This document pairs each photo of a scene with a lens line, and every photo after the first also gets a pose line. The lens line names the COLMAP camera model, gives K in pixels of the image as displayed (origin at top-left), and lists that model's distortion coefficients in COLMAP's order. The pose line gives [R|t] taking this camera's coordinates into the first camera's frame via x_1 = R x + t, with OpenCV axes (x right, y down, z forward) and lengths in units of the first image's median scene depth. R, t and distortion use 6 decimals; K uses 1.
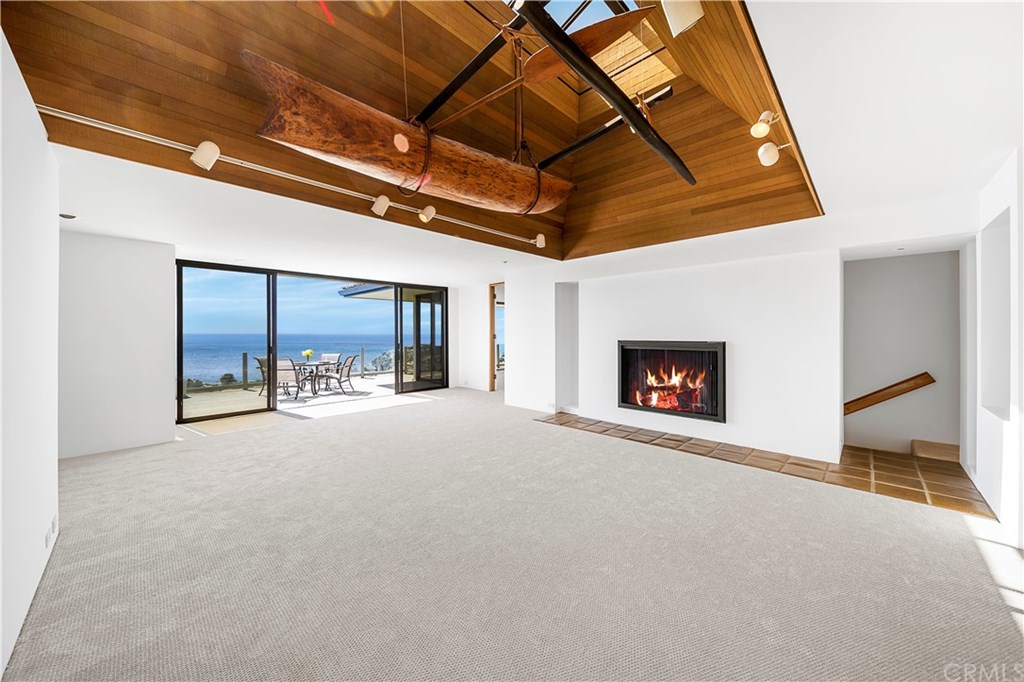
lens RADIAL K [[369.4, 0, 514.0], [0, 369.4, 336.7], [0, 0, 1]] dist [-0.001609, -0.000111]
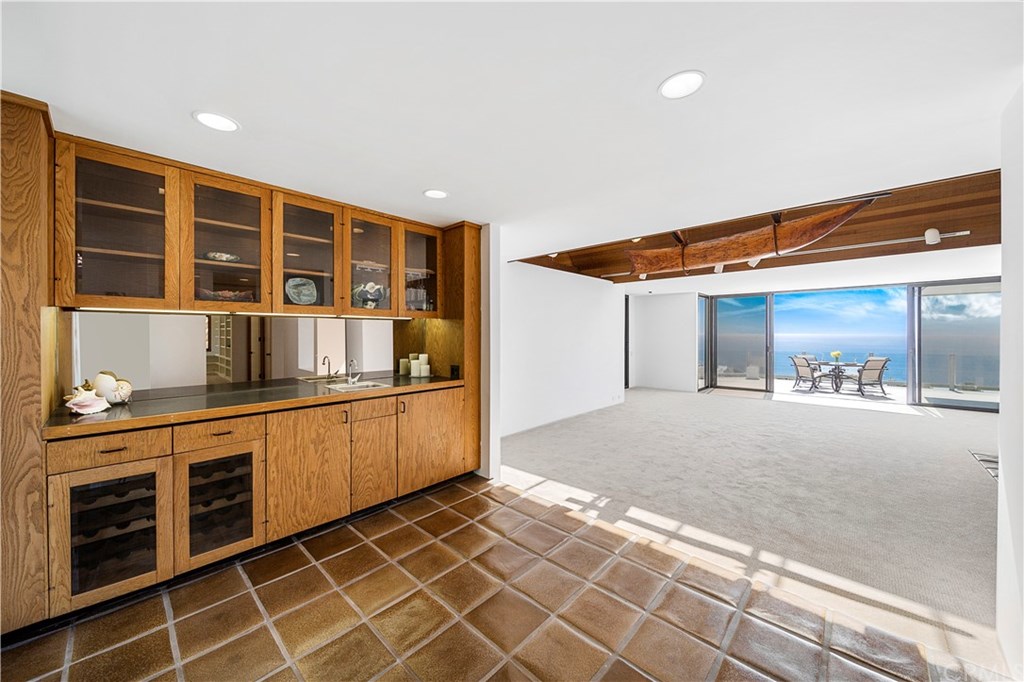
lens RADIAL K [[369.4, 0, 514.0], [0, 369.4, 336.7], [0, 0, 1]] dist [-0.001609, -0.000111]
pose [[0.027024, 0.005634, -0.999619, 1.188856], [-0.003035, 0.999980, 0.005554, -0.028688], [0.999630, 0.002884, 0.027041, -0.016025]]
